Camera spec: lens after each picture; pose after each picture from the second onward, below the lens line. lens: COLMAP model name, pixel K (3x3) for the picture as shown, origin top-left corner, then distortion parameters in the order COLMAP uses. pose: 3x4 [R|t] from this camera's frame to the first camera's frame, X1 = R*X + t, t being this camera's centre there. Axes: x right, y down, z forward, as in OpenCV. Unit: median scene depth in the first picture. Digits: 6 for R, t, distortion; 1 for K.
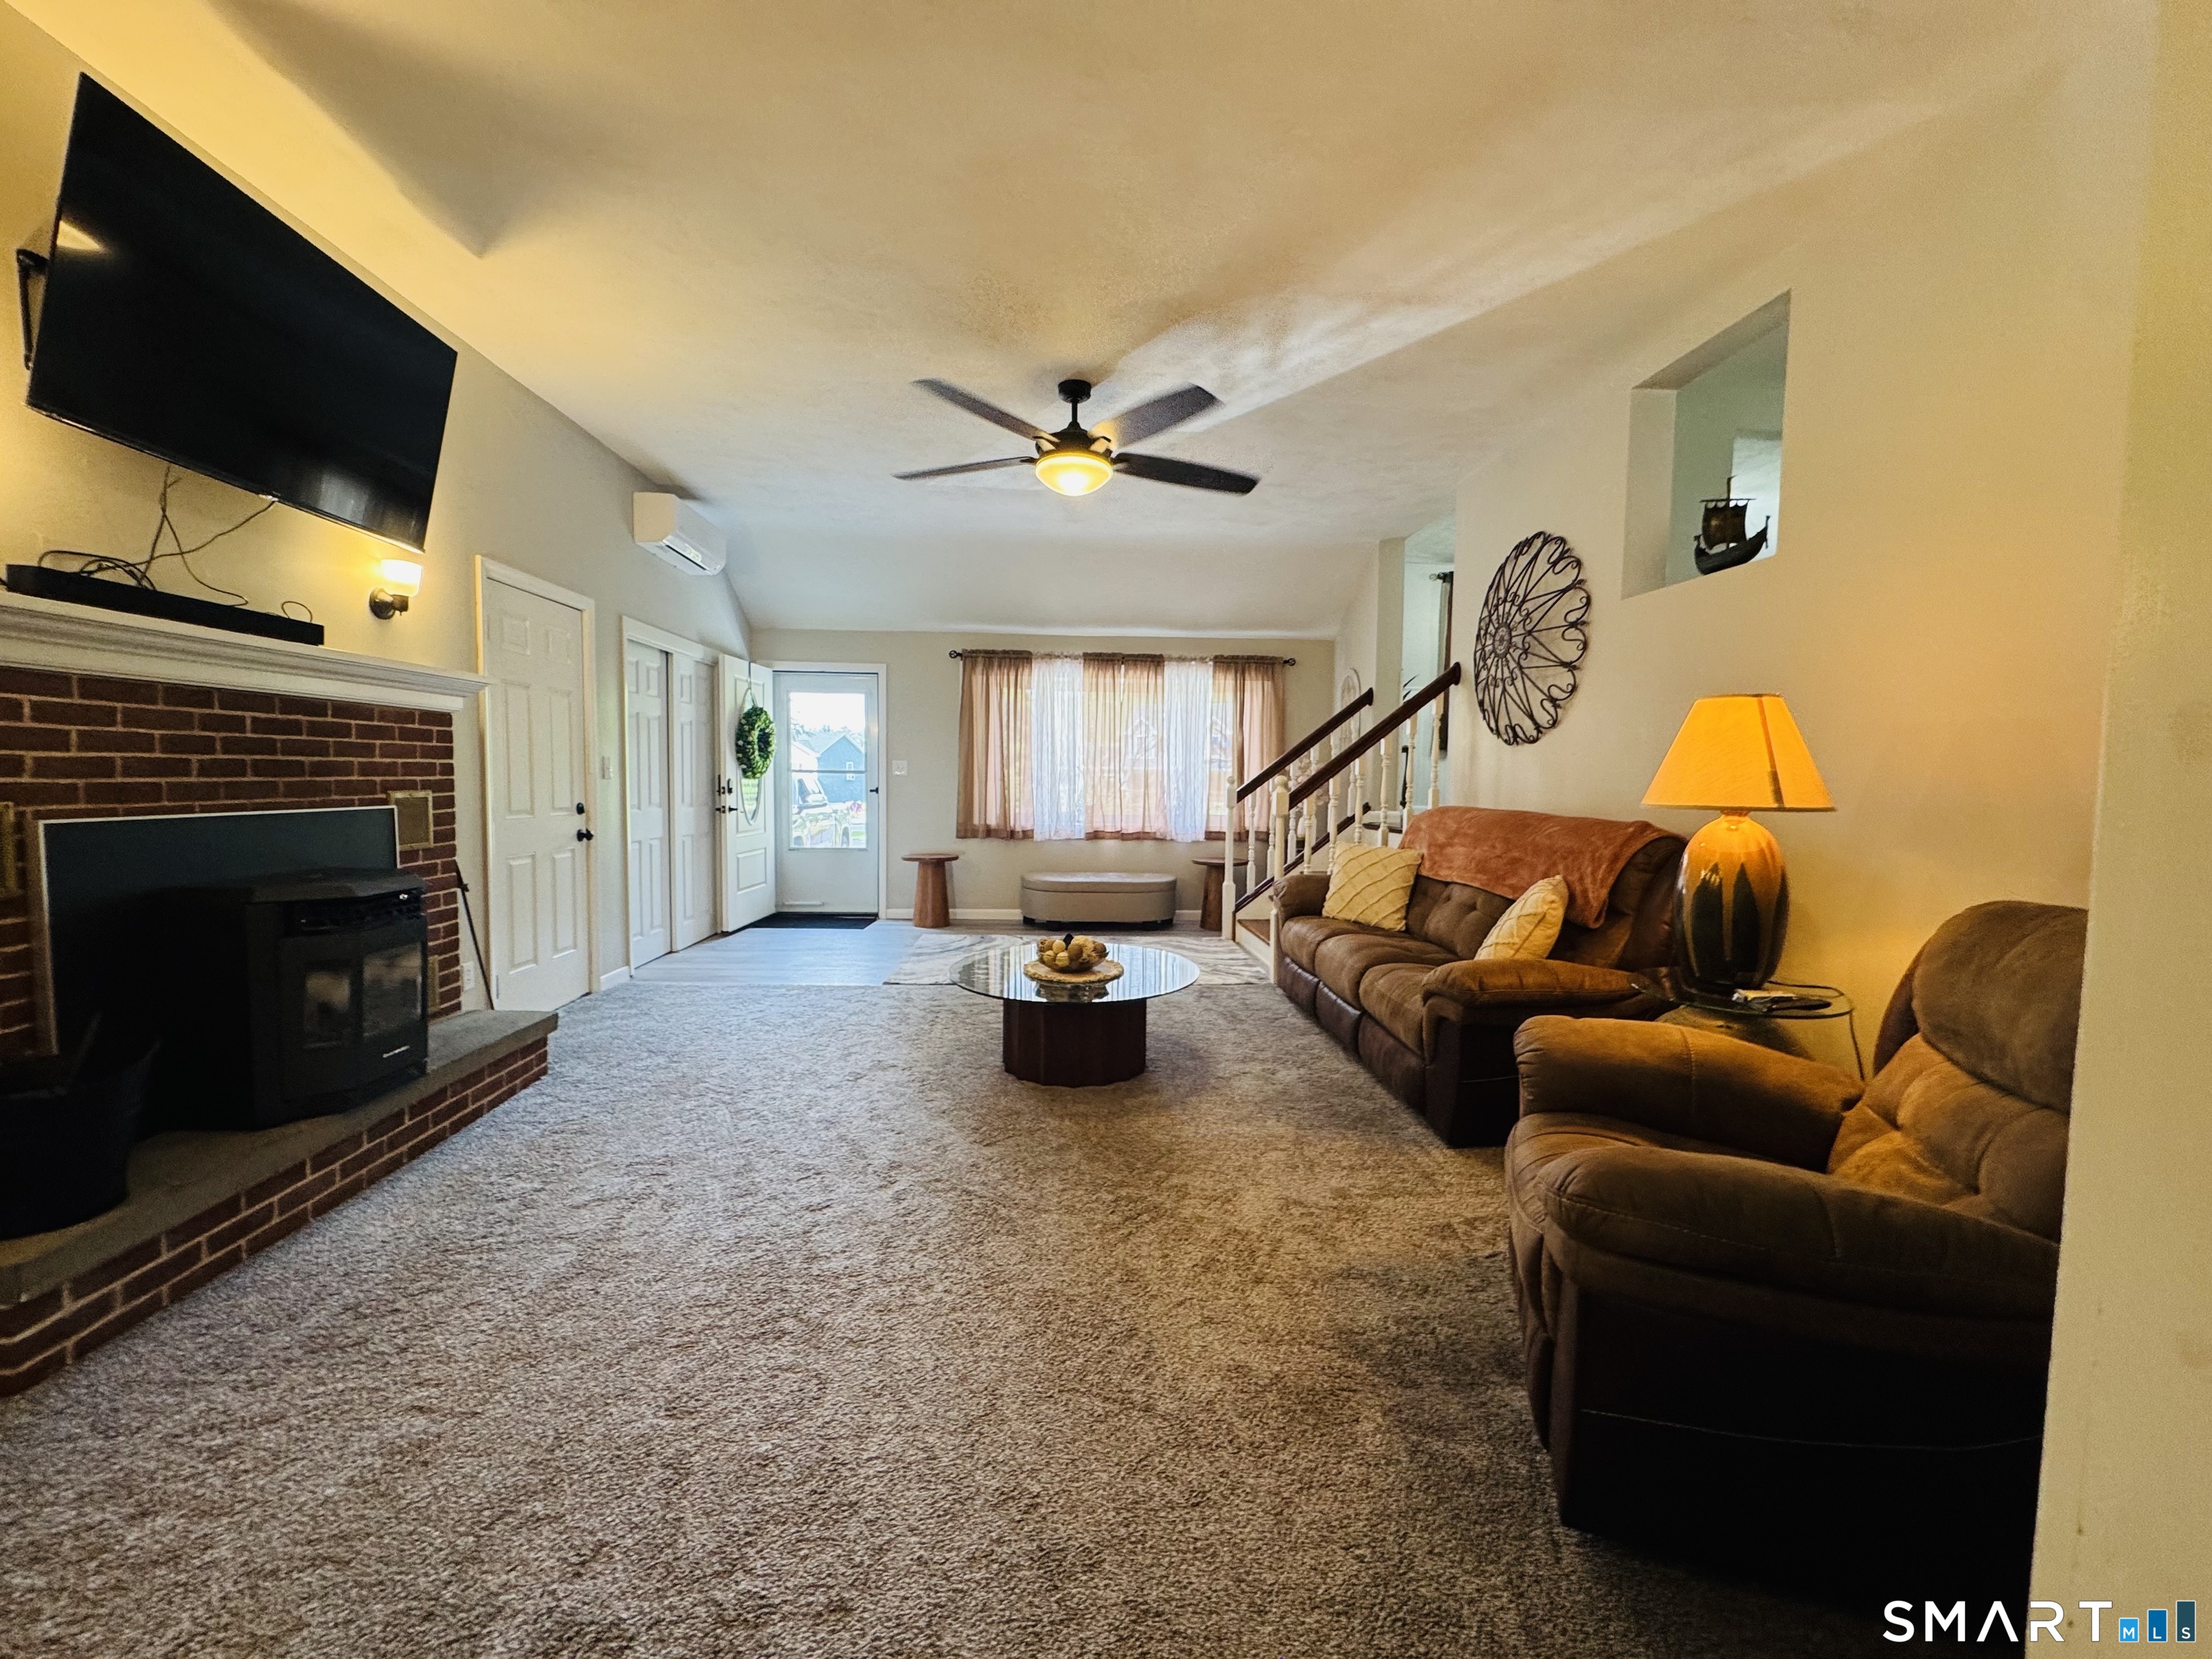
lens RADIAL K [[880.6, 0, 1106.8], [0, 880.6, 827.8], [0, 0, 1]] dist [0.003447, -0.000458]
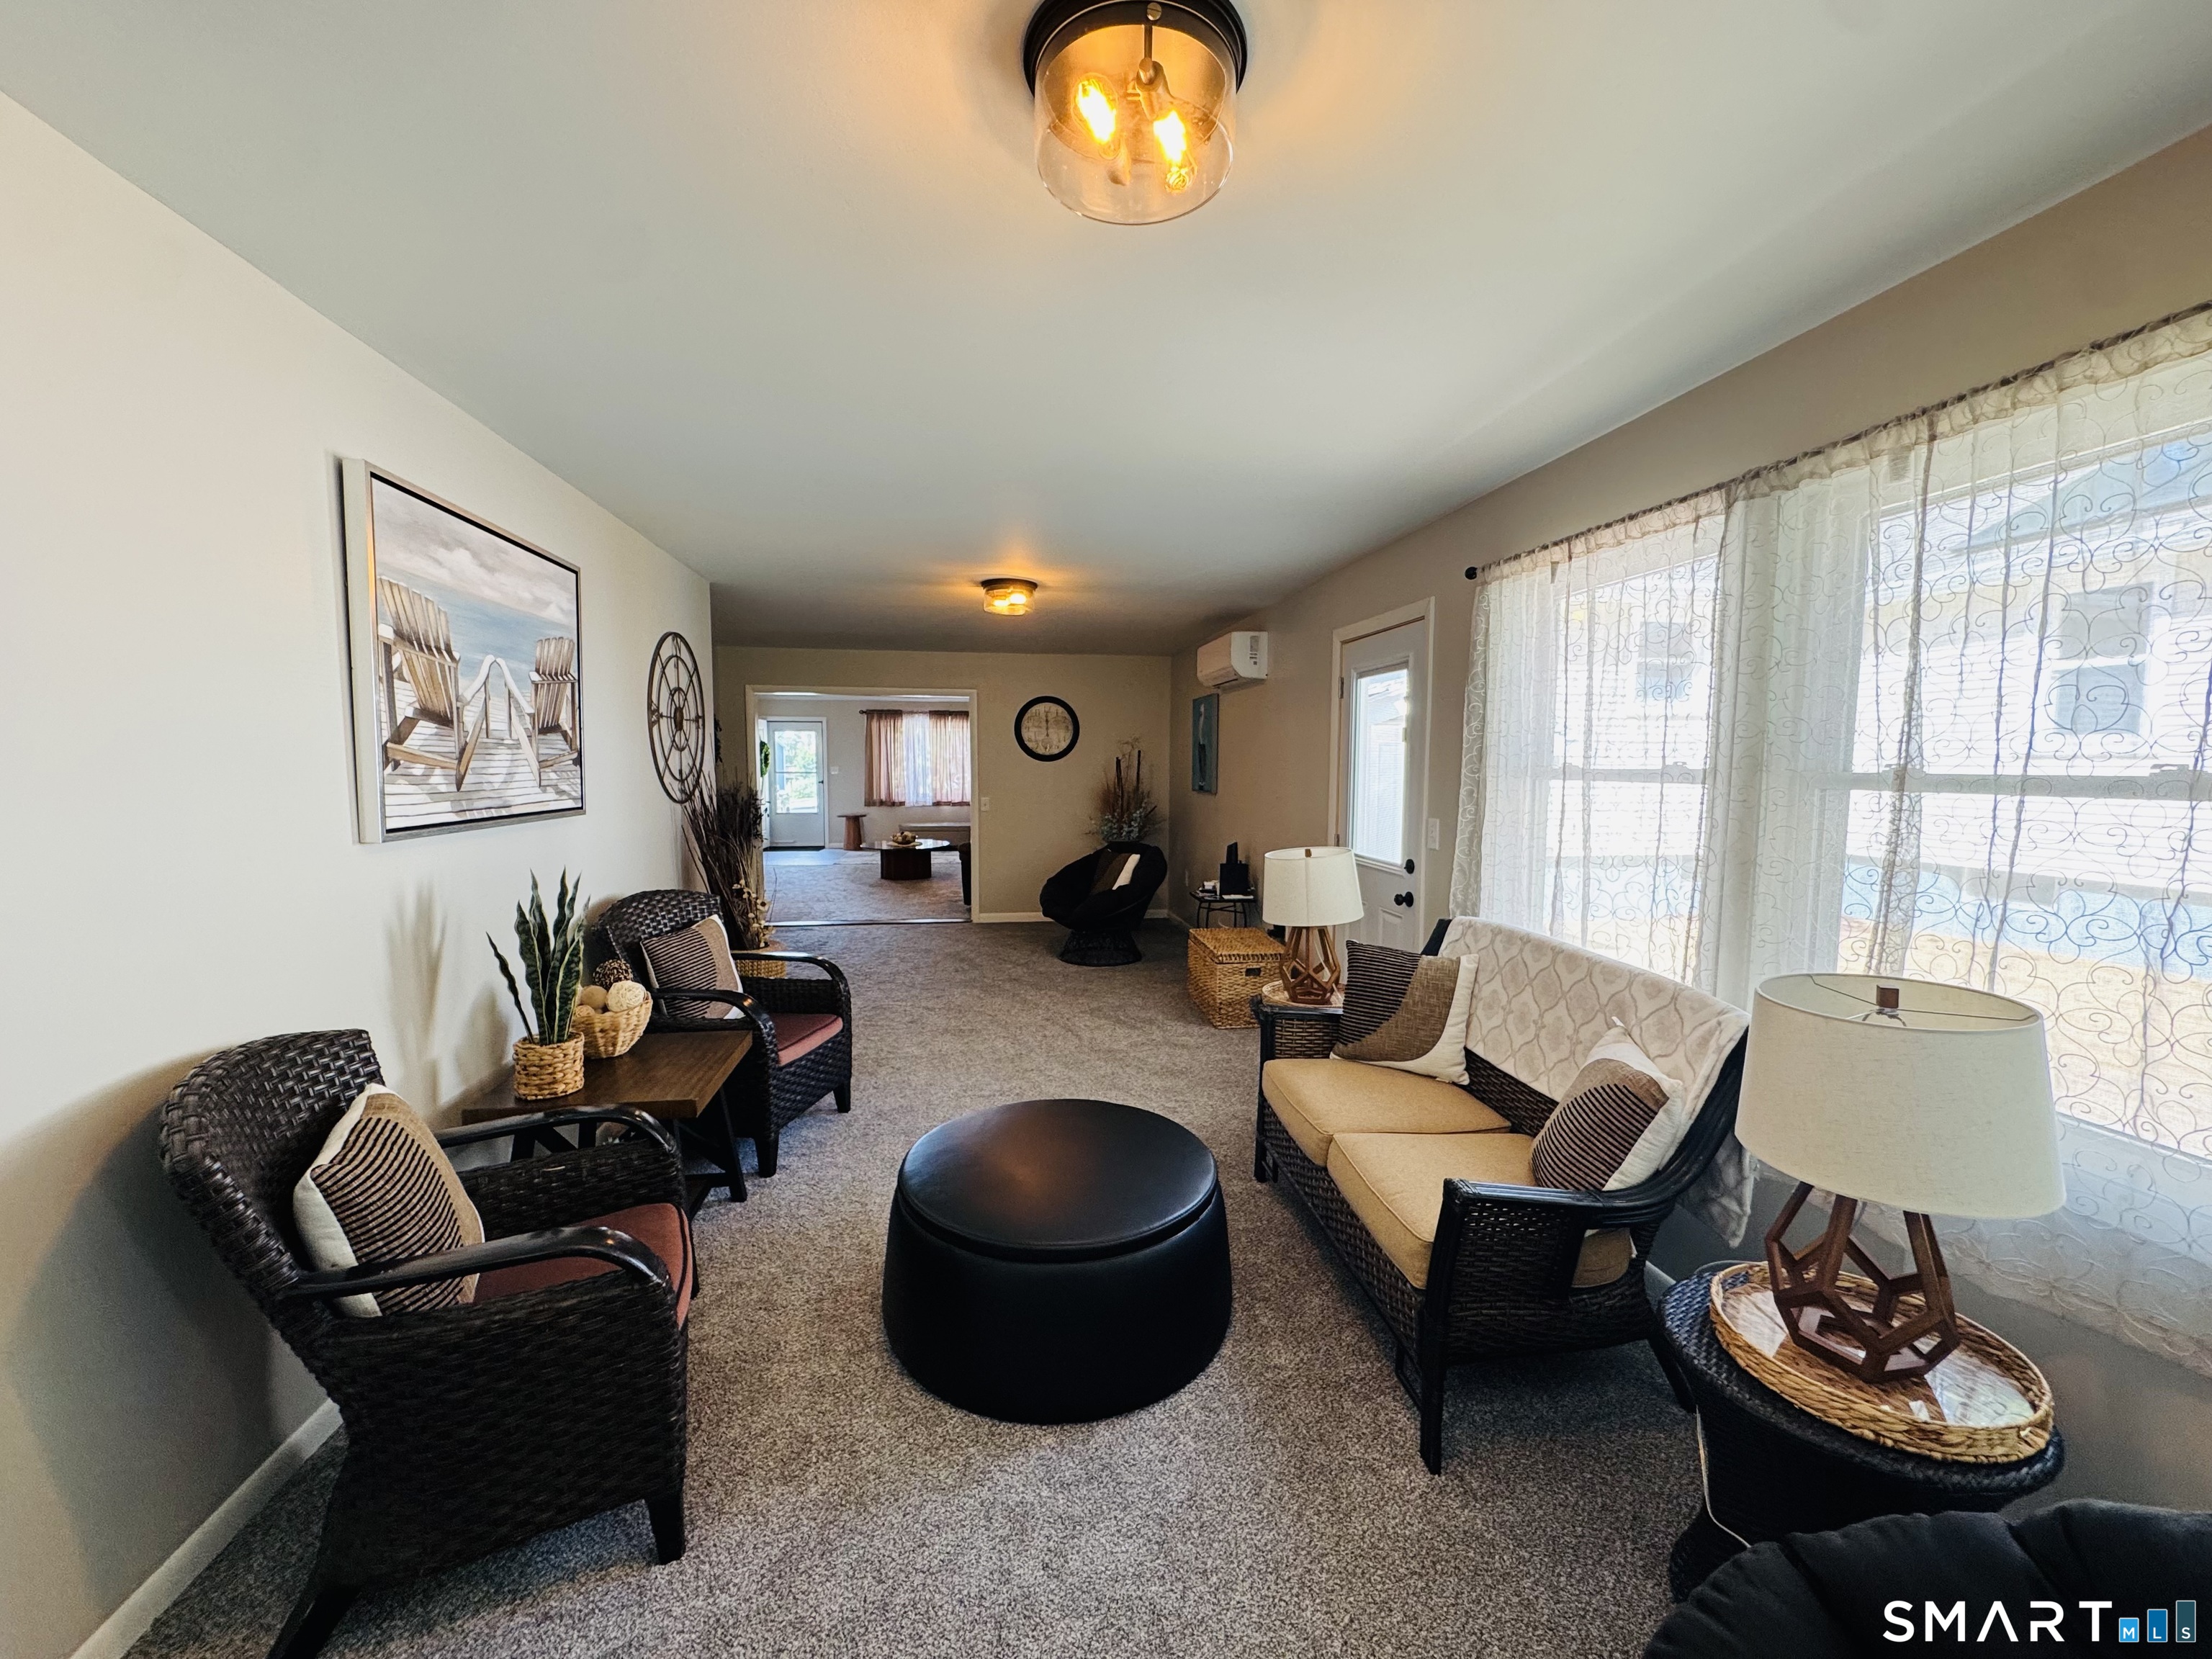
lens RADIAL K [[880.6, 0, 1102.3], [0, 880.6, 819.1], [0, 0, 1]] dist [0.003447, -0.000458]
pose [[0.995422, -0.014563, 0.094462, 0.168543], [0.013907, 0.999874, 0.007598, 0.033555], [-0.094561, -0.006250, 0.995499, -0.993383]]
